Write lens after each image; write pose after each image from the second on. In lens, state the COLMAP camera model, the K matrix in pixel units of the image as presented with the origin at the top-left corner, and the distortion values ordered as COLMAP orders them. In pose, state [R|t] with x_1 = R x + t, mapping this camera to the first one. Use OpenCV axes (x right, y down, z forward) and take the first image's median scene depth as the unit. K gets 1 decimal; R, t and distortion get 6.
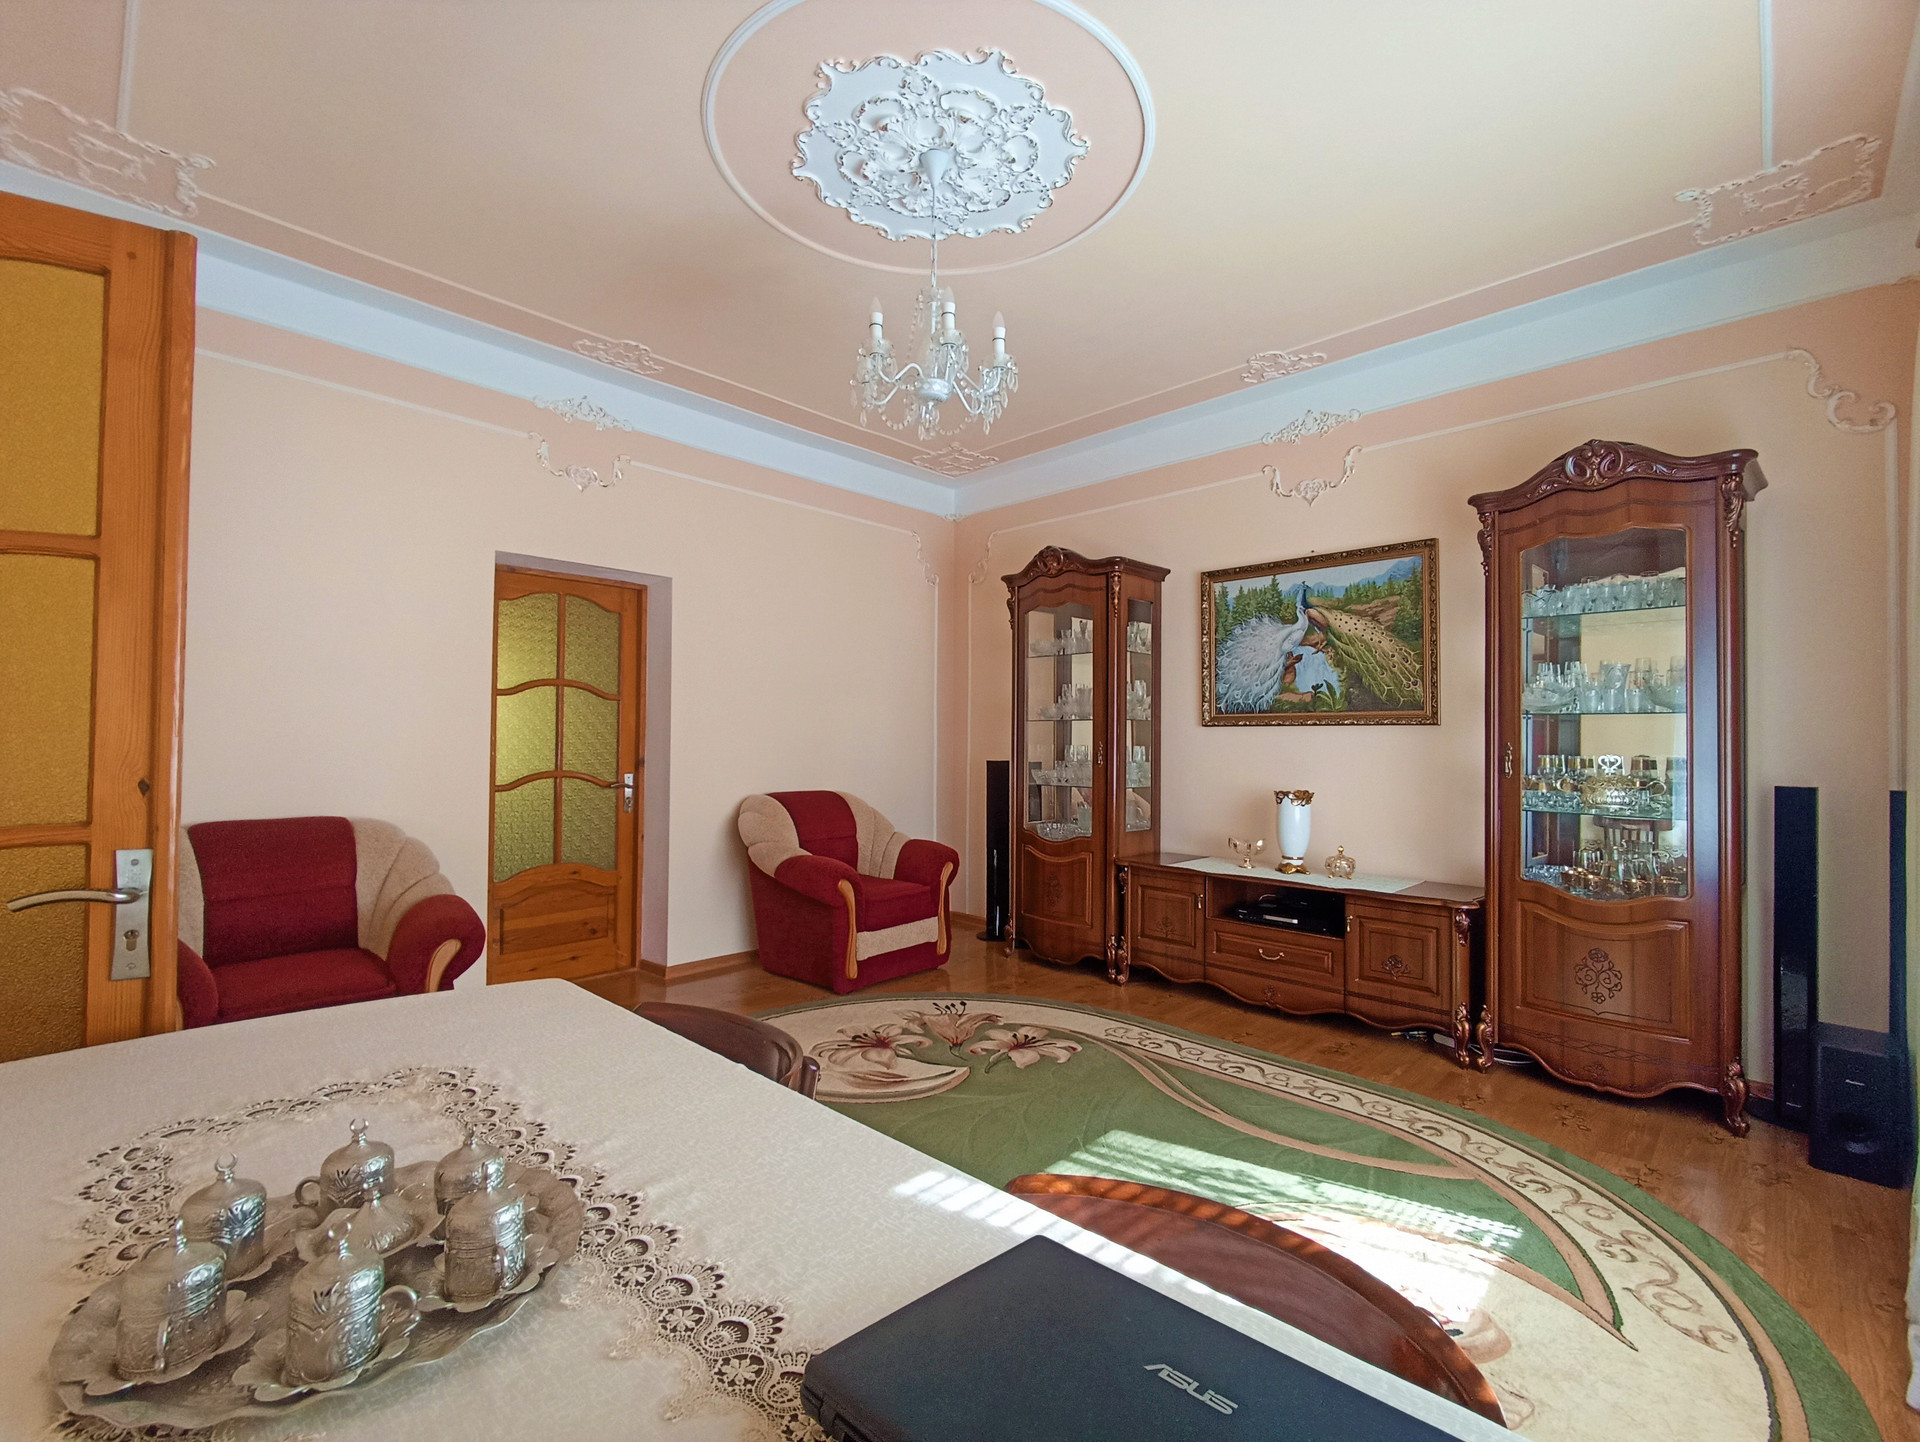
lens RADIAL K [[882.6, 0, 954.0], [0, 882.6, 730.3], [0, 0, 1]] dist [0.001025, 0.000001]
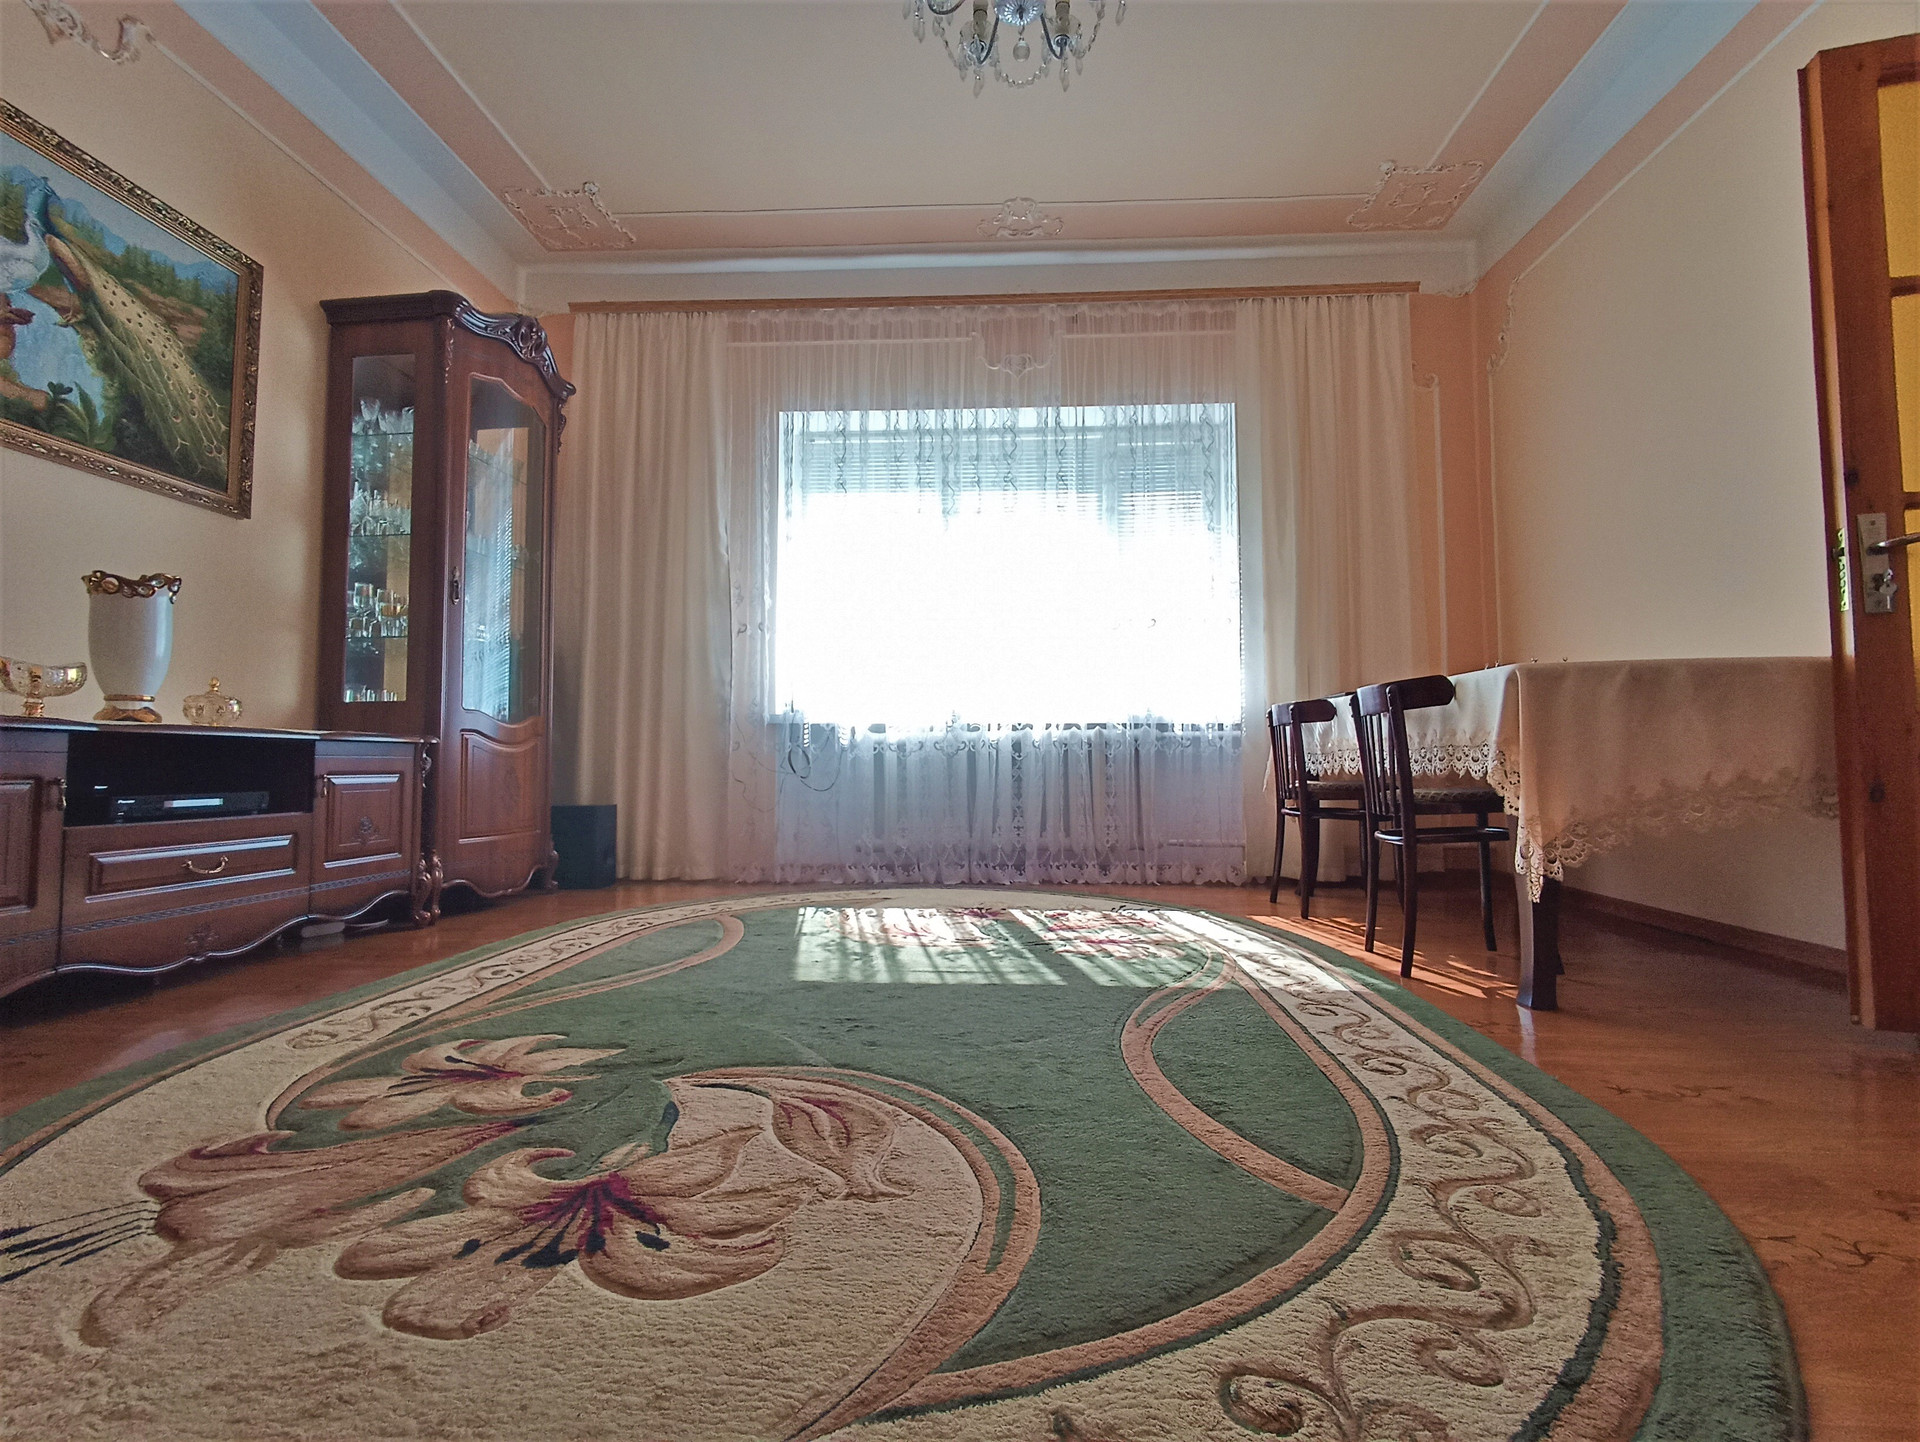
lens RADIAL K [[882.6, 0, 952.7], [0, 882.6, 716.2], [0, 0, 1]] dist [0.001025, 0.000001]
pose [[-0.654120, 0.031449, 0.755737, -0.355070], [-0.018290, 0.998185, -0.057369, 0.177692], [-0.756170, -0.051349, -0.652358, 0.978184]]
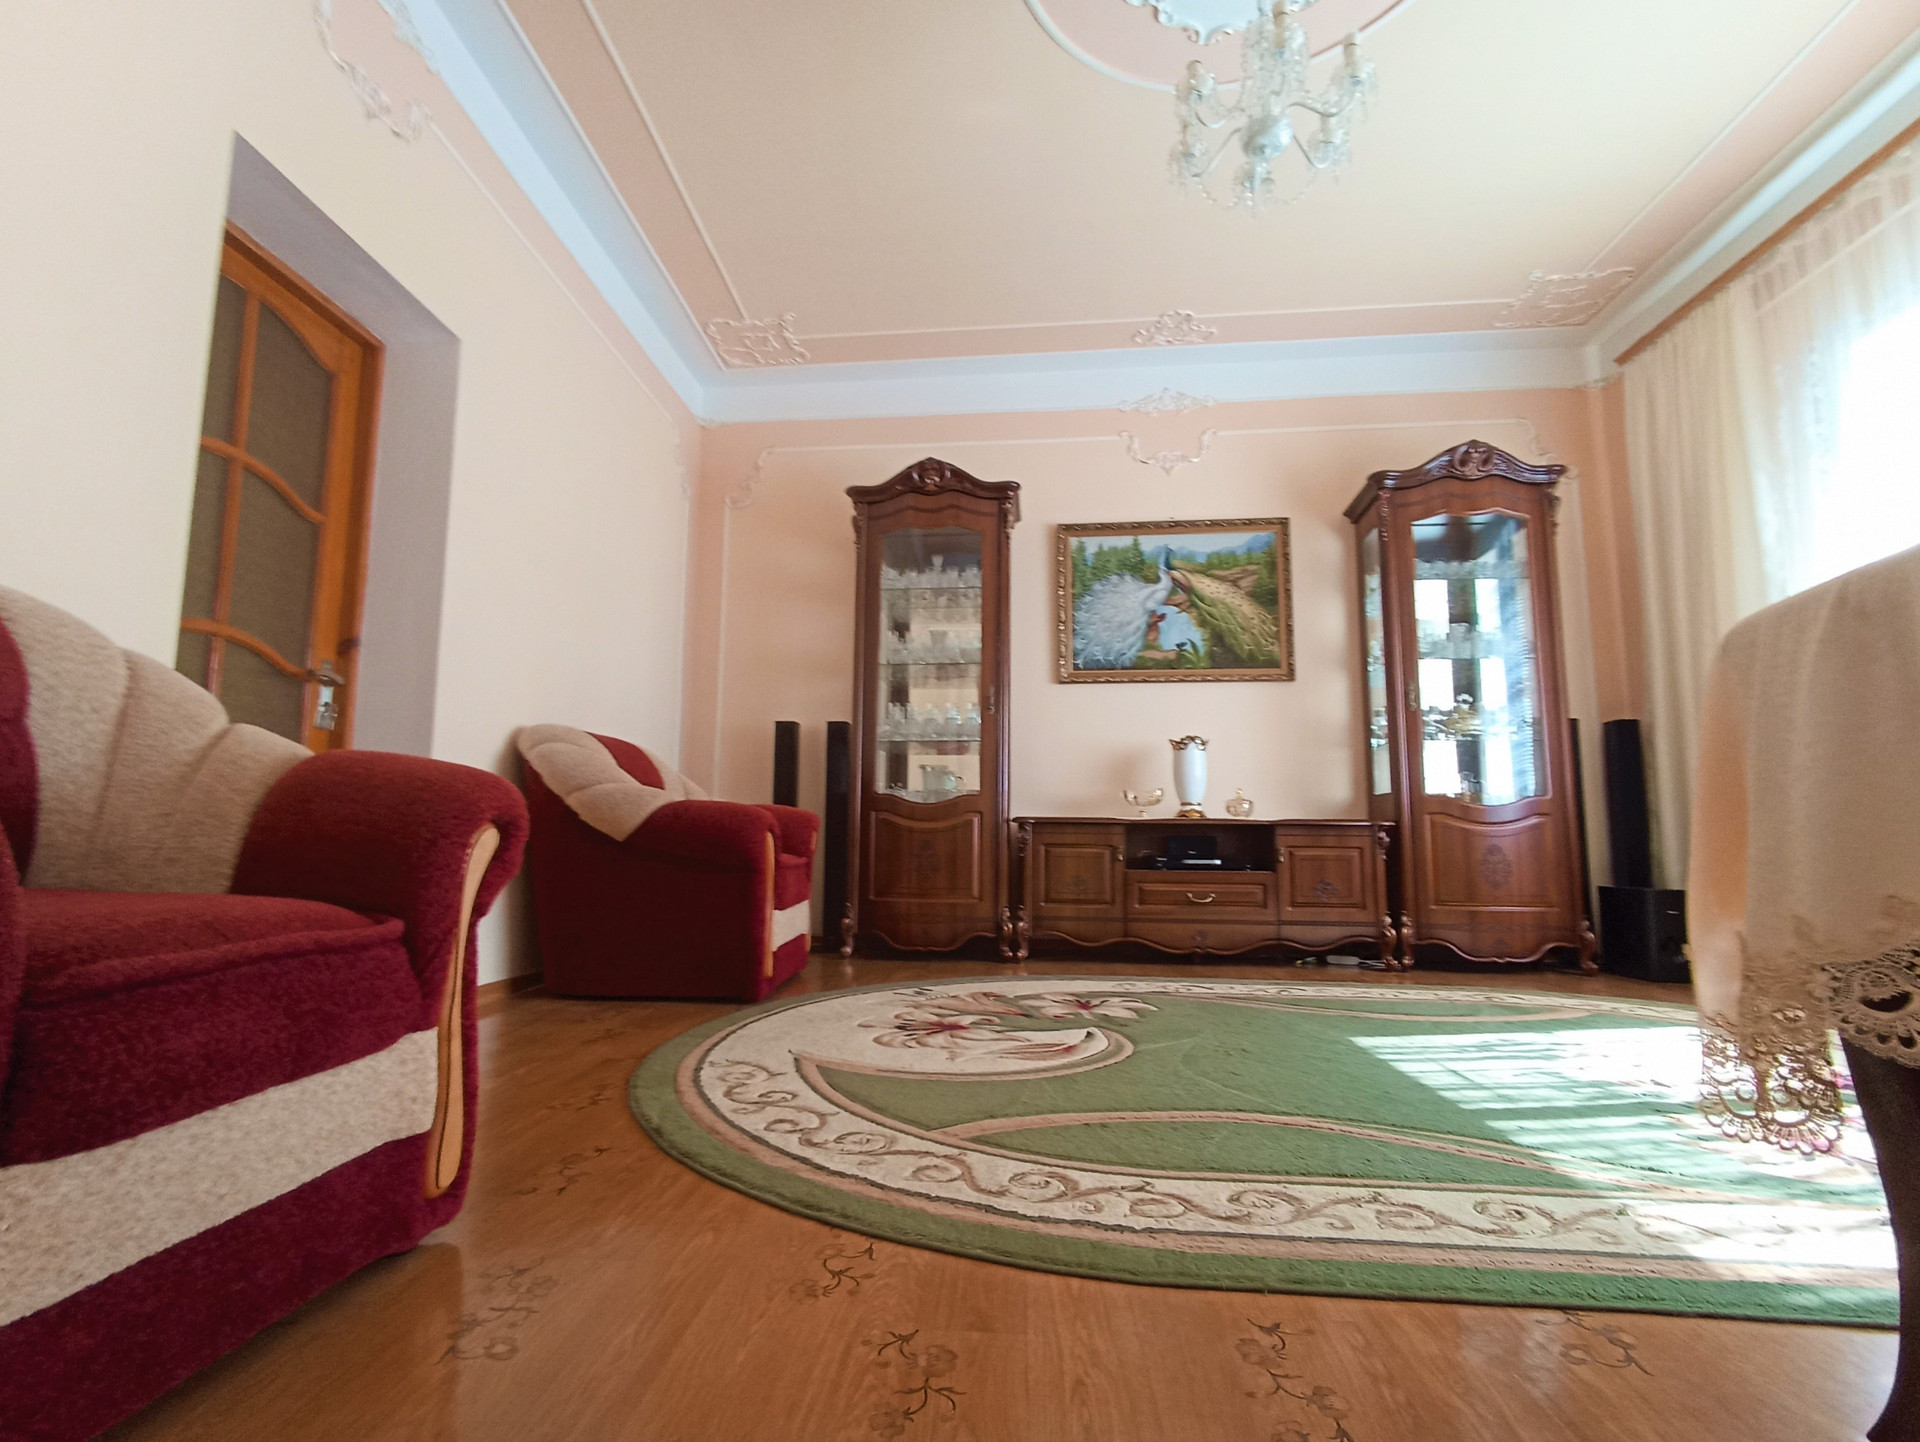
lens RADIAL K [[930.8, 0, 953.6], [0, 930.8, 722.5], [0, 0, 1]] dist [-0.004113, 0.000207]
pose [[0.772568, 0.075261, 0.630455, -0.499452], [-0.009959, 0.994264, -0.106487, 0.168131], [-0.634853, 0.075990, 0.768887, 0.355592]]
